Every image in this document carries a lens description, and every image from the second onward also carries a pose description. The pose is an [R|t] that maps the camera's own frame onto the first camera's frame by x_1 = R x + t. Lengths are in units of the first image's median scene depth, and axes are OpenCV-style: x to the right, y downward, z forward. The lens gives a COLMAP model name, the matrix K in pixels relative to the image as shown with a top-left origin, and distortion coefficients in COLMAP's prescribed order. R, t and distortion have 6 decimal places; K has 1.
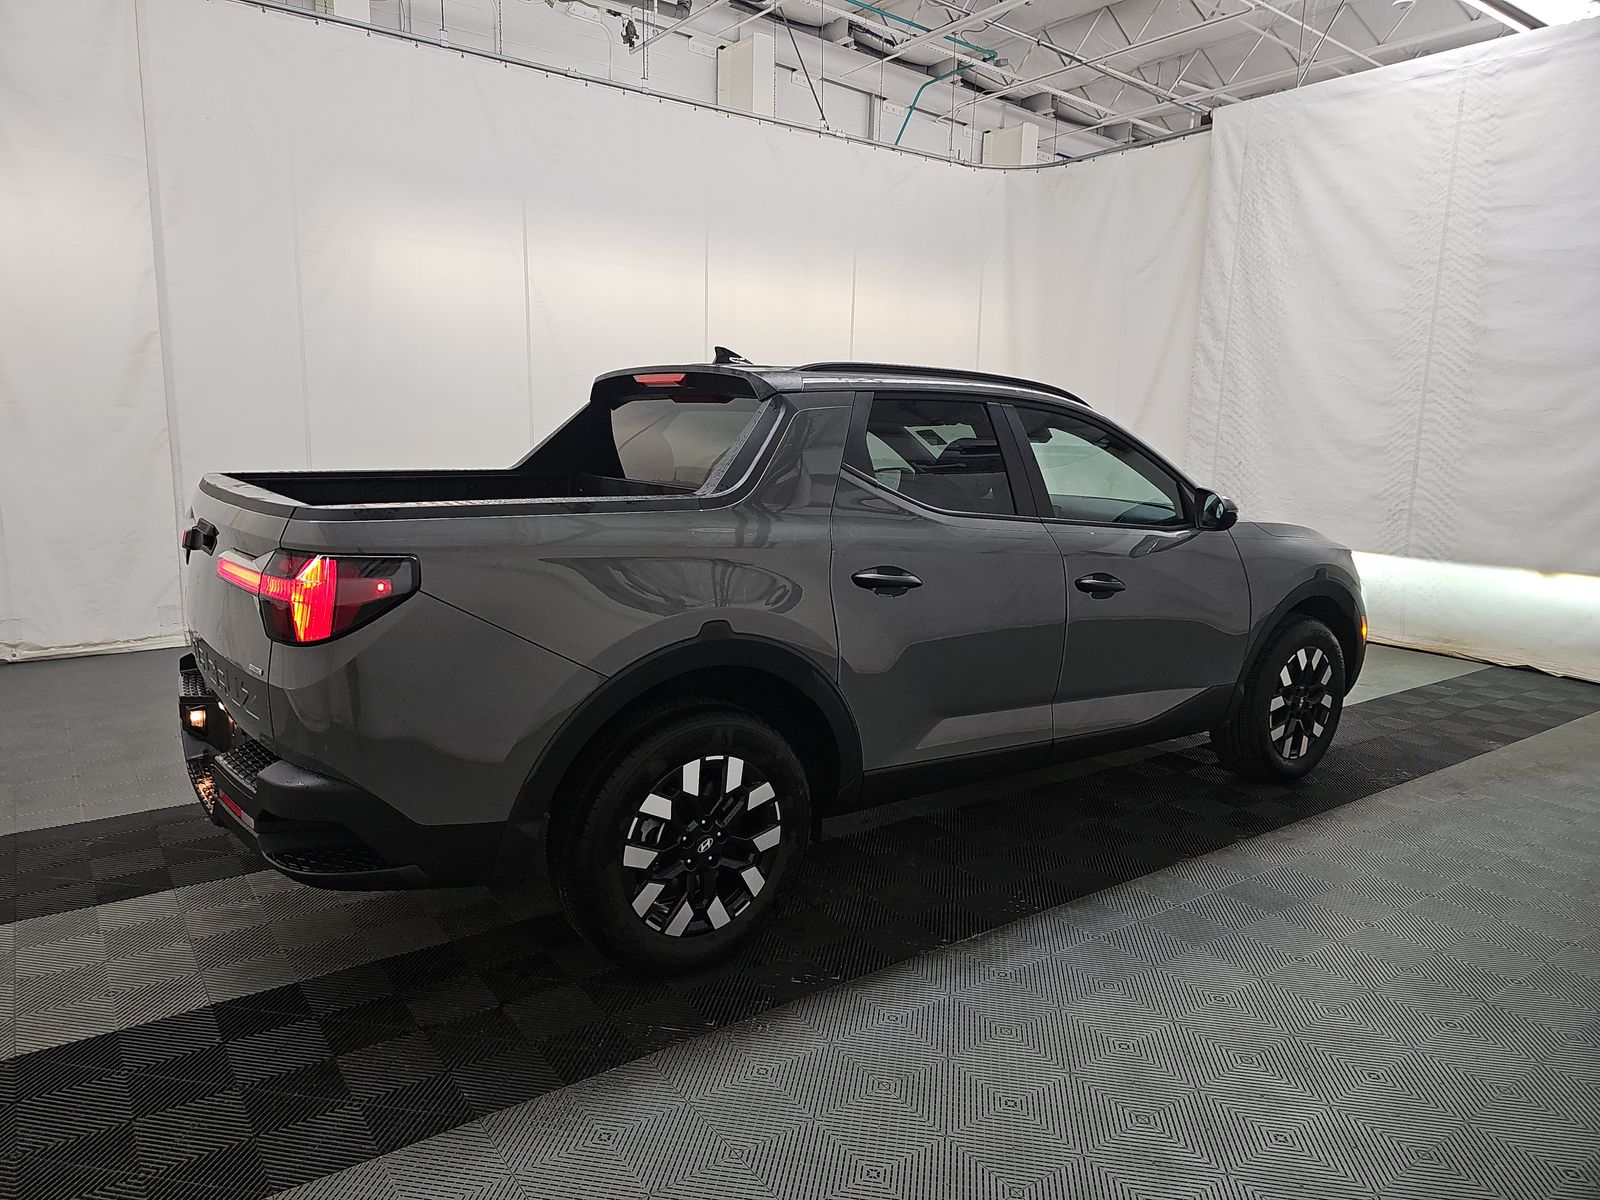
lens RADIAL K [[1052.3, 0, 788.1], [0, 1052.3, 601.6], [0, 0, 1]] dist [0.043526, -0.032009]
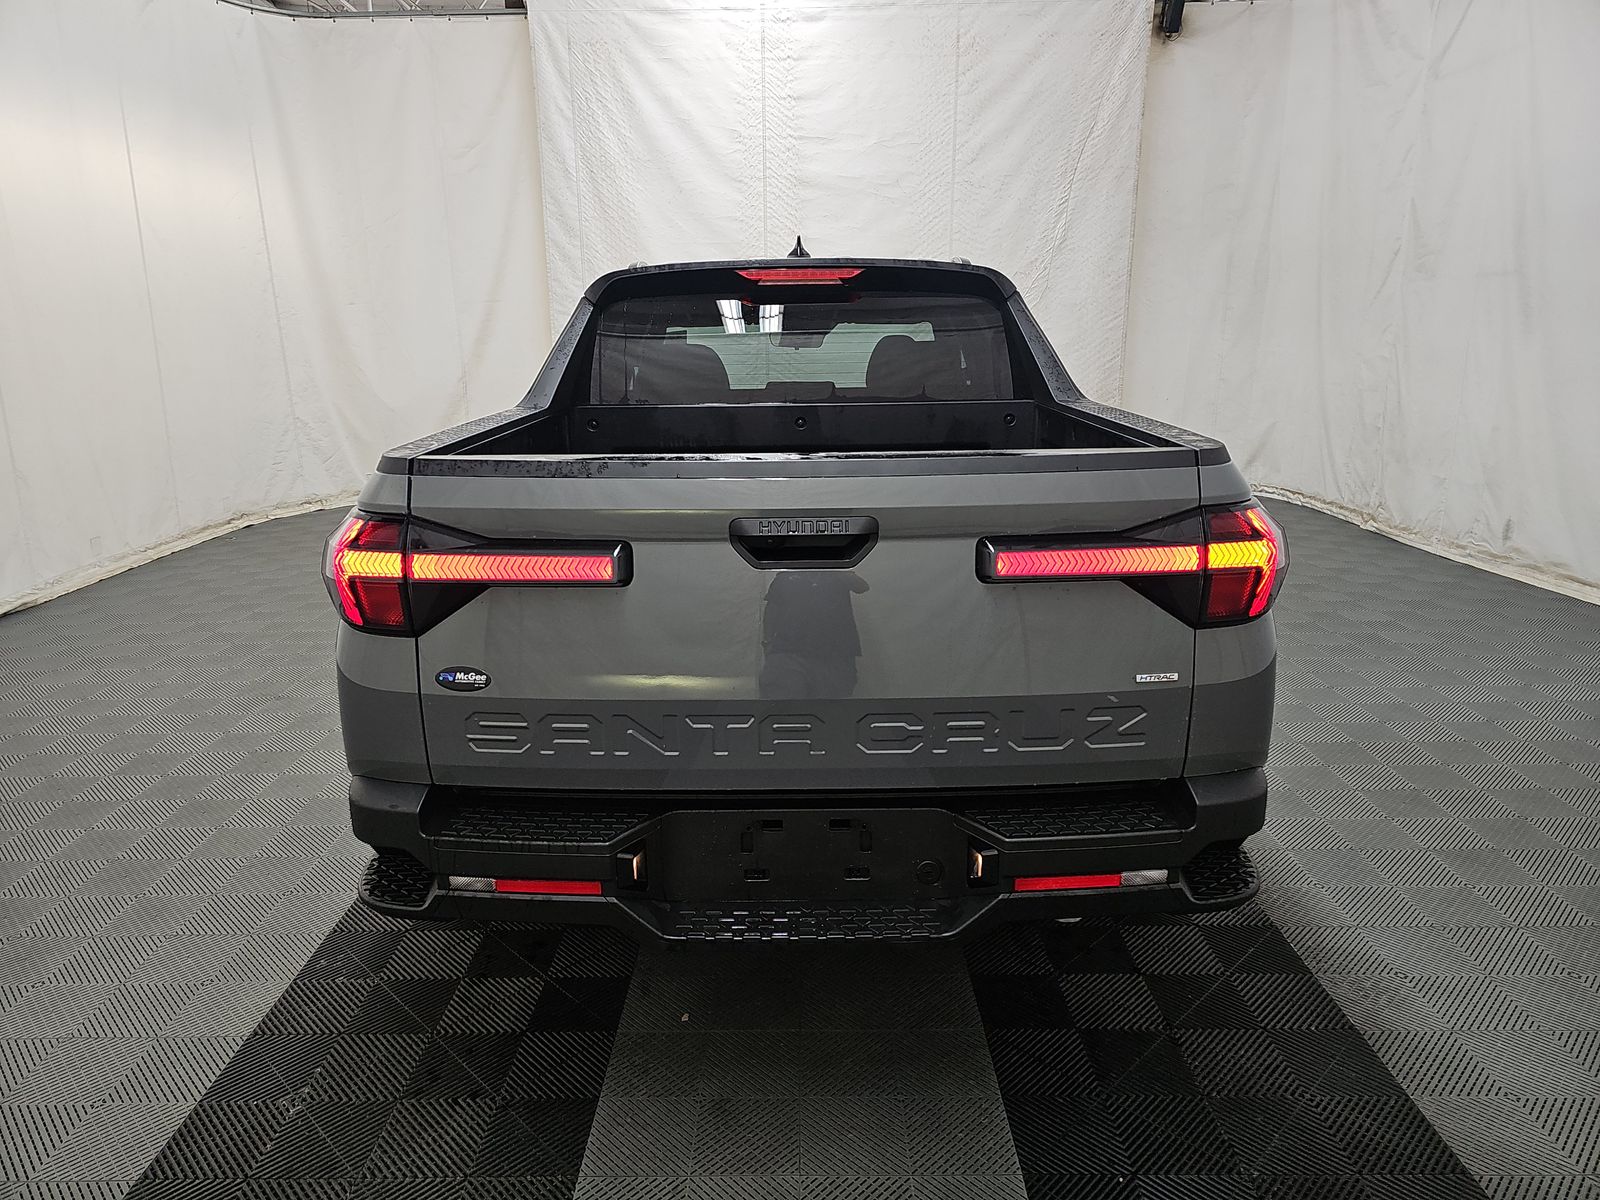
lens RADIAL K [[1052.3, 0, 797.4], [0, 1052.3, 601.9], [0, 0, 1]] dist [0.043526, -0.032009]
pose [[0.591538, -0.234134, 0.771534, -0.390376], [0.161608, 0.971920, 0.171039, -0.049973], [-0.789915, 0.023510, 0.612765, 0.239594]]
